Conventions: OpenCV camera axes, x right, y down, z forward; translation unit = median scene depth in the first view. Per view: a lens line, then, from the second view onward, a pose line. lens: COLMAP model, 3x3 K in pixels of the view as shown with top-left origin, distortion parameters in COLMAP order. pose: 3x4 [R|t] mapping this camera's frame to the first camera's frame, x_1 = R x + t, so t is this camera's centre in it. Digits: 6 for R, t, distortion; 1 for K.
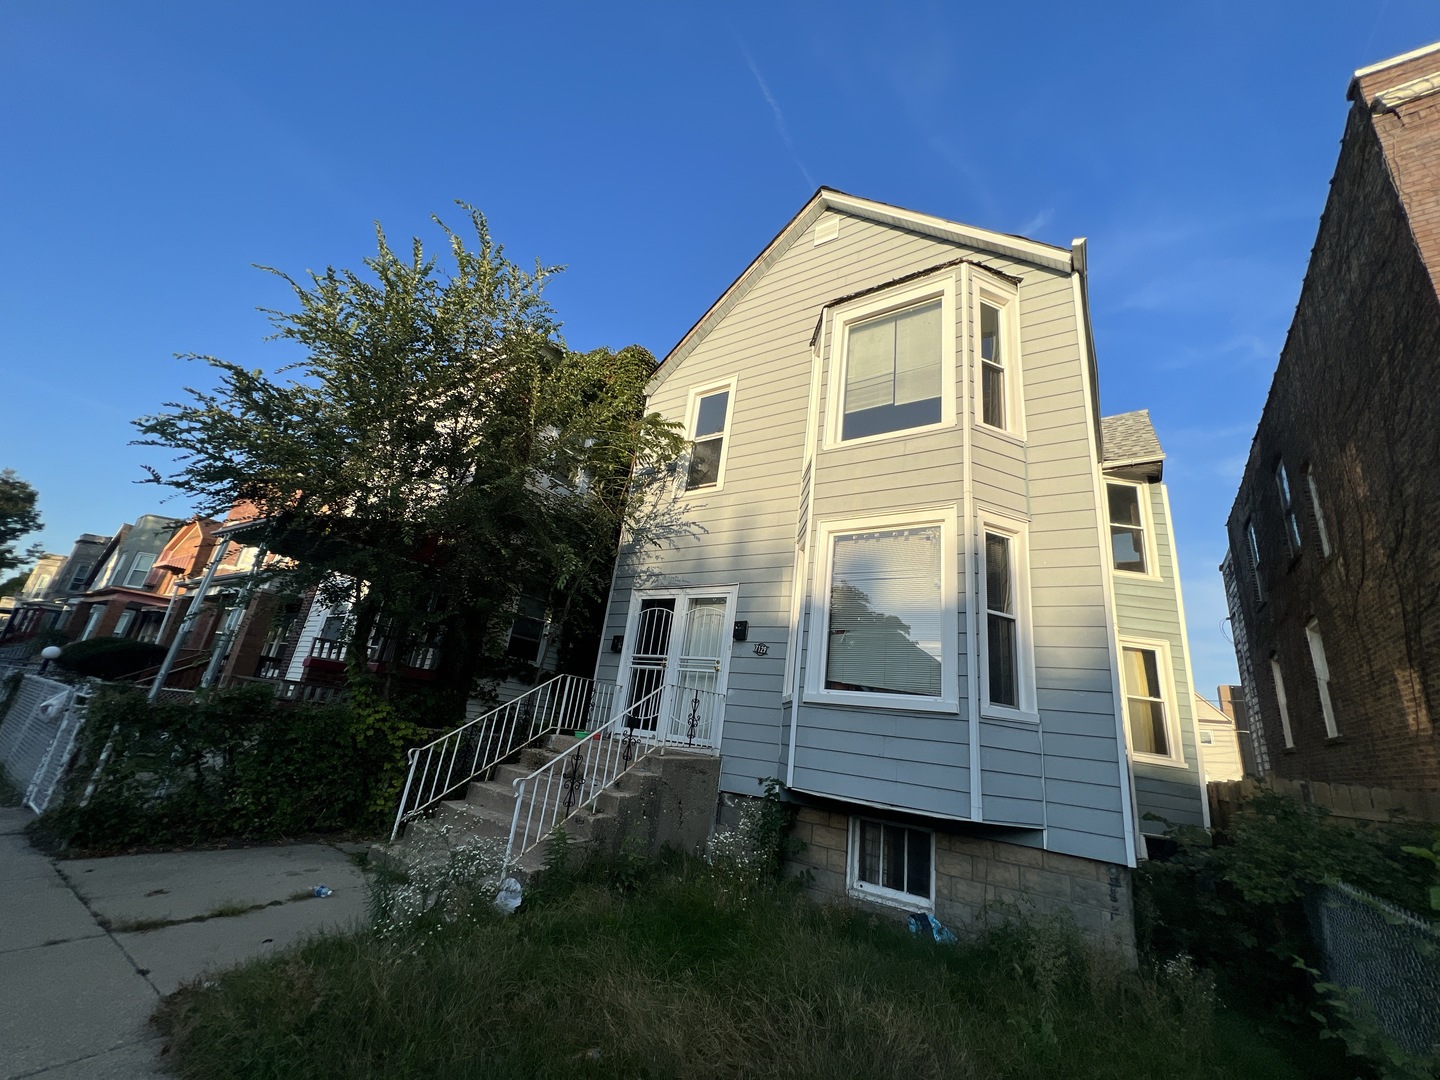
lens RADIAL K [[573.4, 0, 719.6], [0, 573.4, 537.9], [0, 0, 1]] dist [-0.001925, -0.000234]
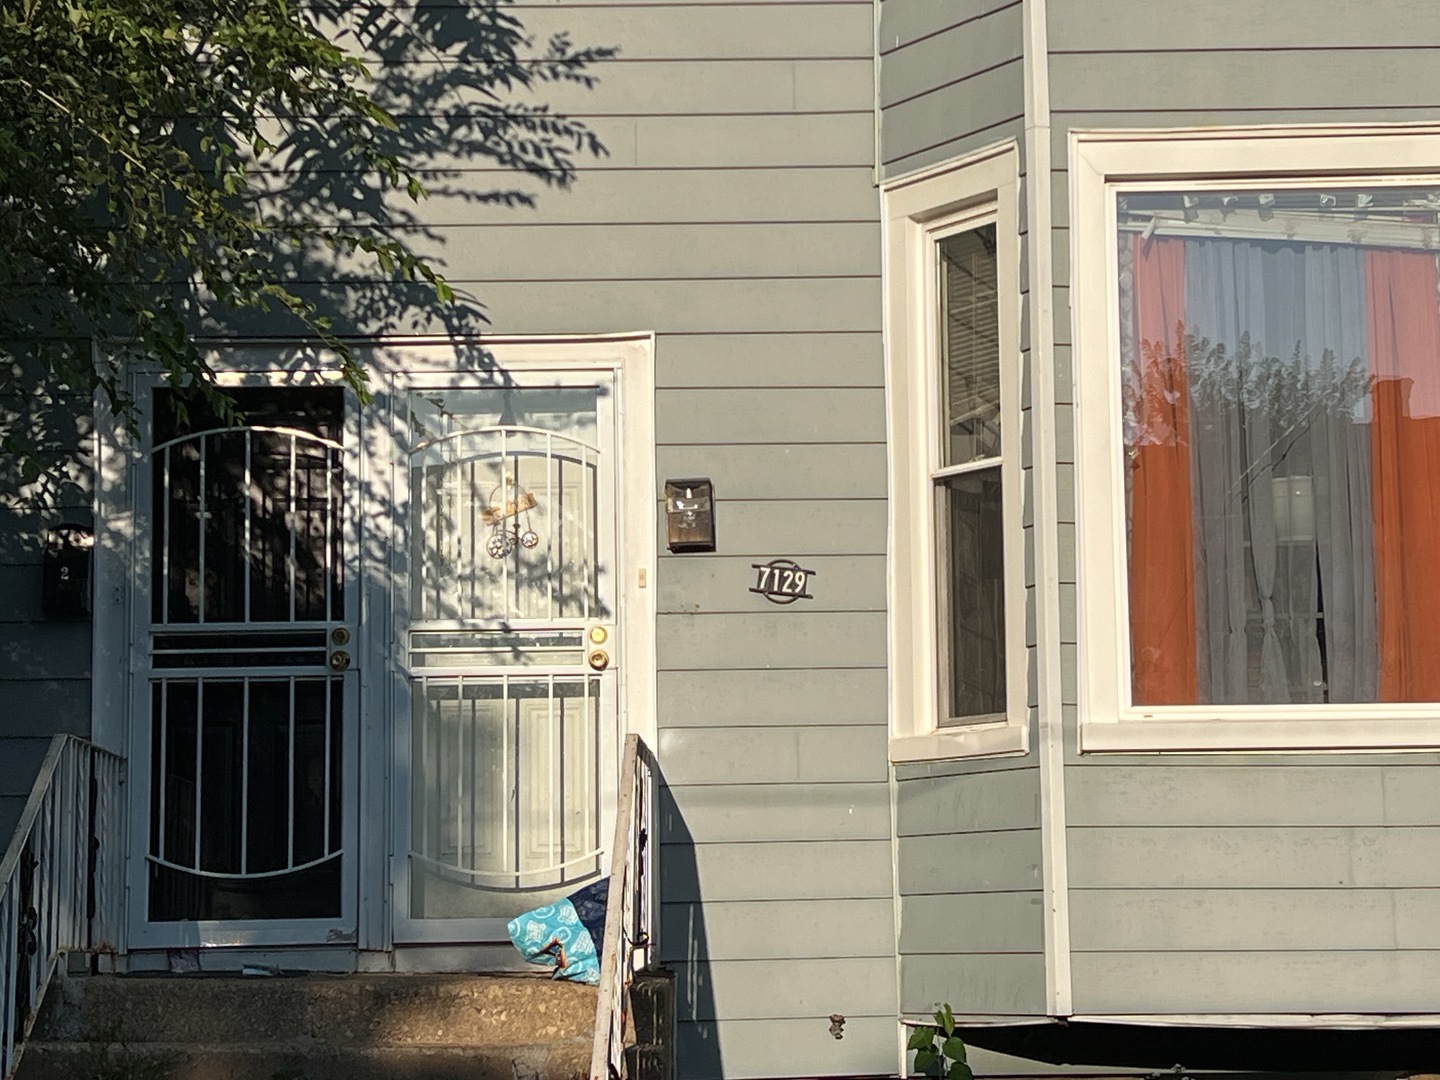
lens RADIAL K [[3102.4, 0, 720.0], [0, 3102.4, 540.0], [0, 0, 1]] dist [0.210013, -0.305321]
pose [[0.825353, -0.050990, 0.562311, -0.812834], [-0.073515, 0.977731, 0.196565, -0.119122], [-0.559811, -0.203574, 0.803224, -0.180974]]
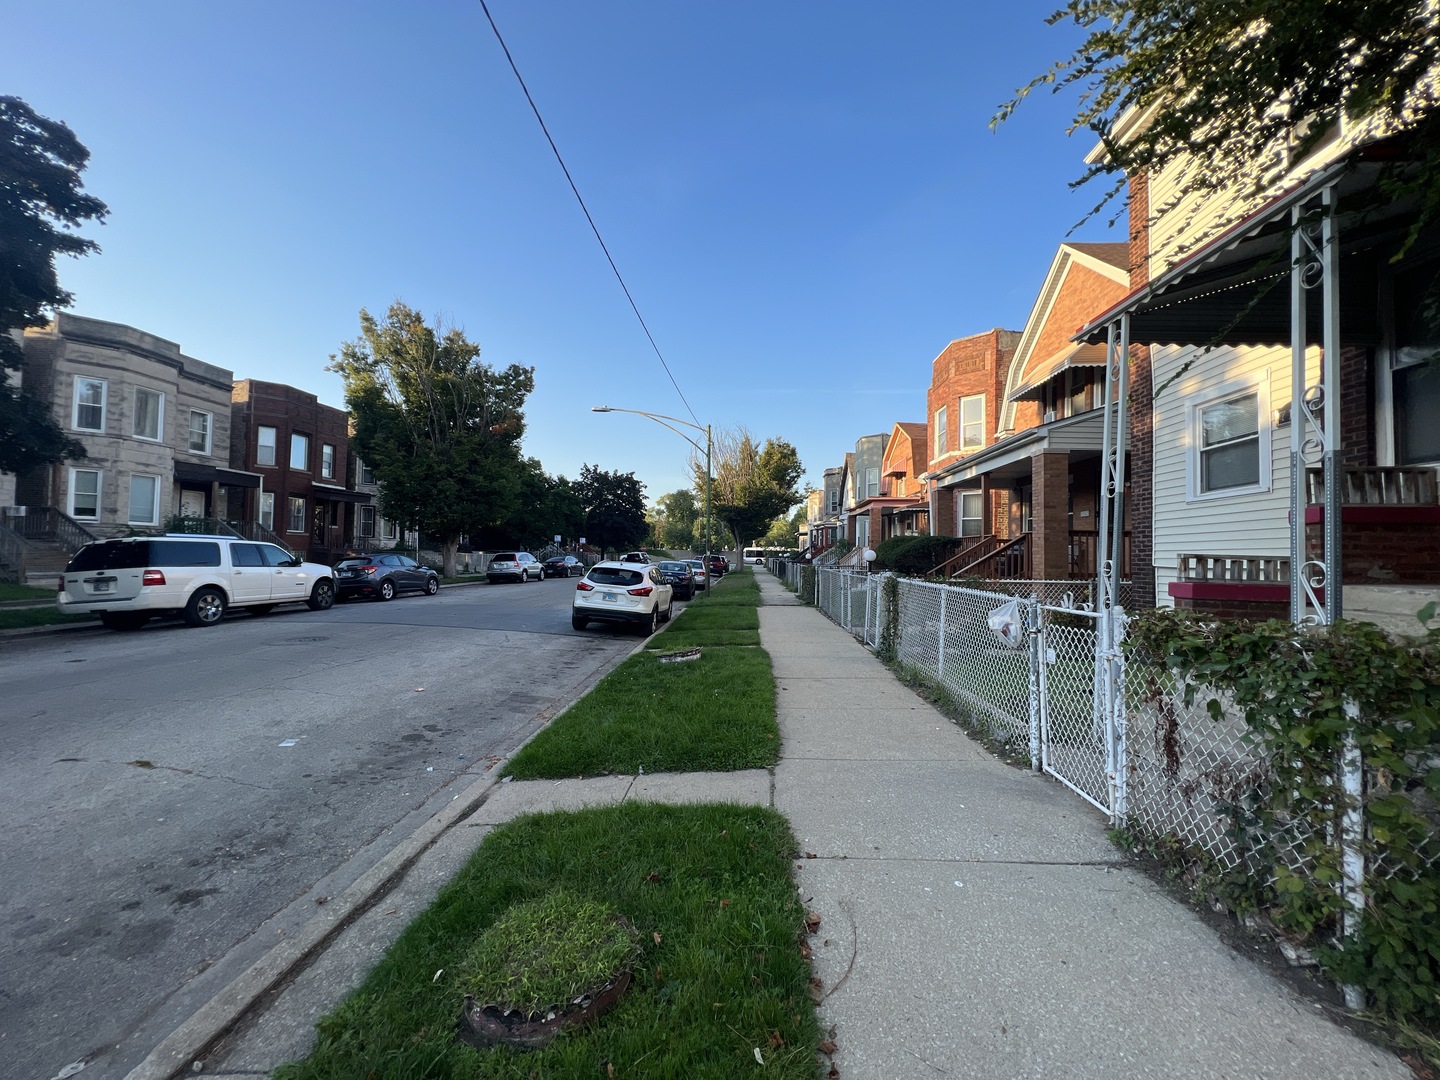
lens RADIAL K [[573.4, 0, 719.6], [0, 573.4, 537.9], [0, 0, 1]] dist [-0.001925, -0.000234]
pose [[0.504961, -0.134809, -0.852549, -0.677420], [0.319760, 0.946666, 0.039701, 0.056694], [0.801728, -0.292659, 0.521137, 0.368335]]
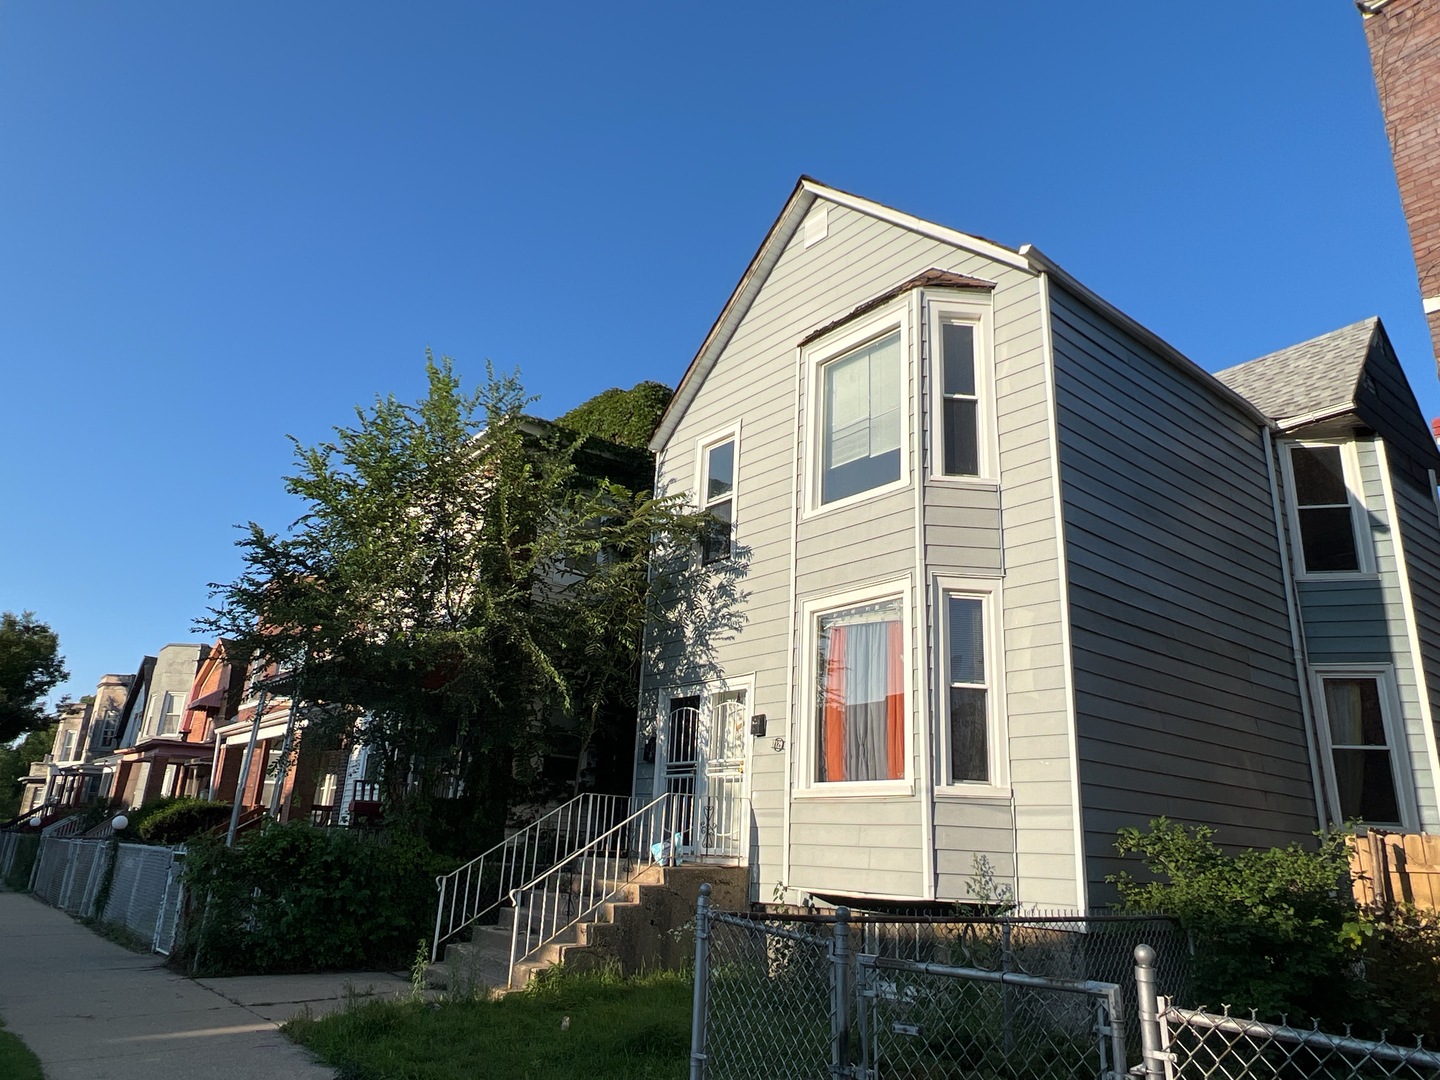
lens RADIAL K [[973.9, 0, 717.1], [0, 973.9, 537.7], [0, 0, 1]] dist [0.000753, -0.005191]
pose [[0.953553, -0.163094, -0.253254, 0.434970], [0.160724, 0.986538, -0.030167, -0.099525], [0.254765, -0.011938, 0.966929, -0.518308]]
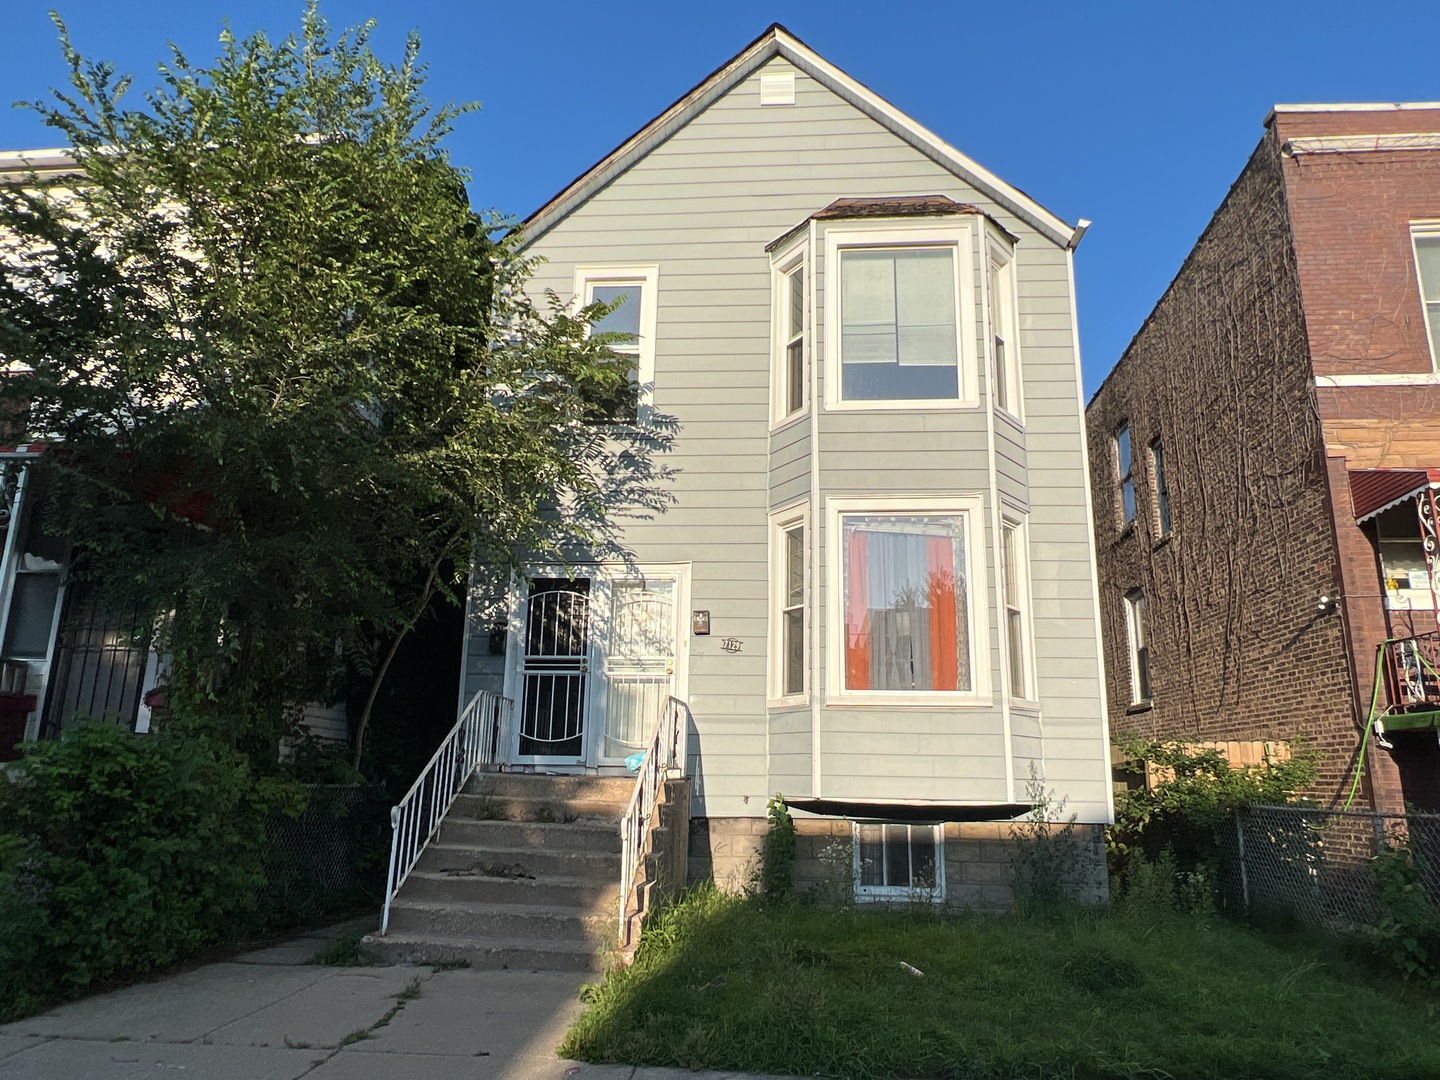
lens RADIAL K [[973.9, 0, 717.1], [0, 973.9, 537.7], [0, 0, 1]] dist [0.000753, -0.005191]
pose [[0.872138, 0.015835, 0.489005, -0.644241], [-0.073686, 0.992327, 0.099285, -0.096416], [-0.483680, -0.122623, 0.866612, -0.175422]]
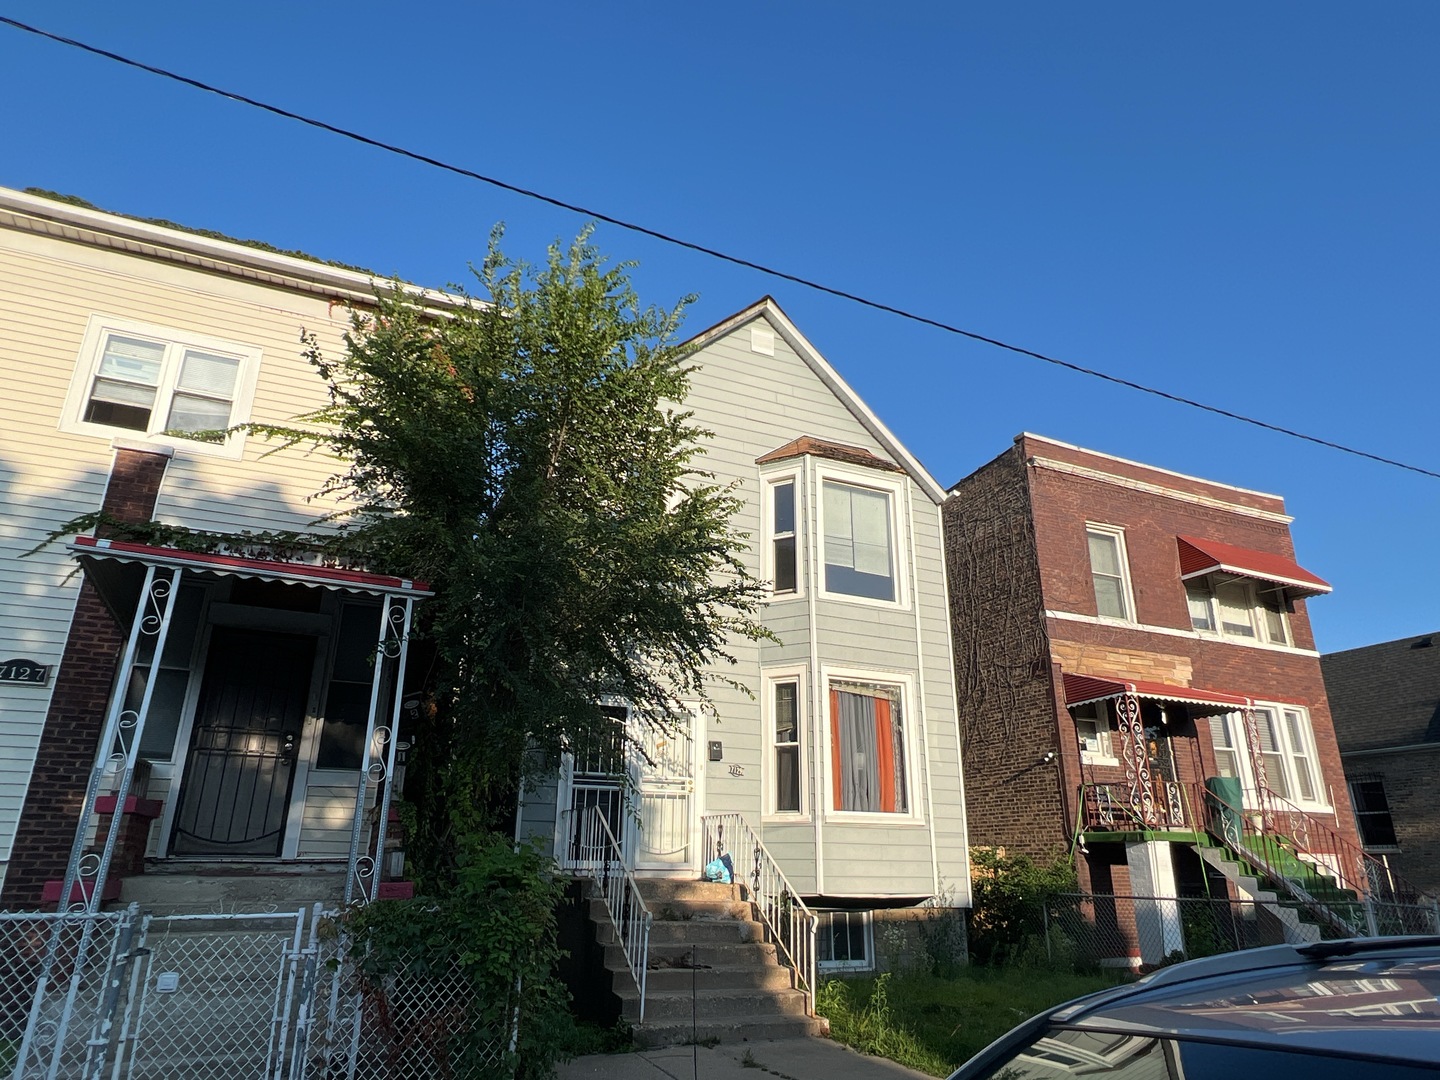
lens RADIAL K [[894.7, 0, 720.0], [0, 894.7, 540.0], [0, 0, 1]] dist [-0.001722, -0.002828]
pose [[0.528369, 0.184144, 0.828805, -1.407220], [-0.223693, 0.971897, -0.073330, -0.089736], [-0.819016, -0.146652, 0.554712, 0.191302]]
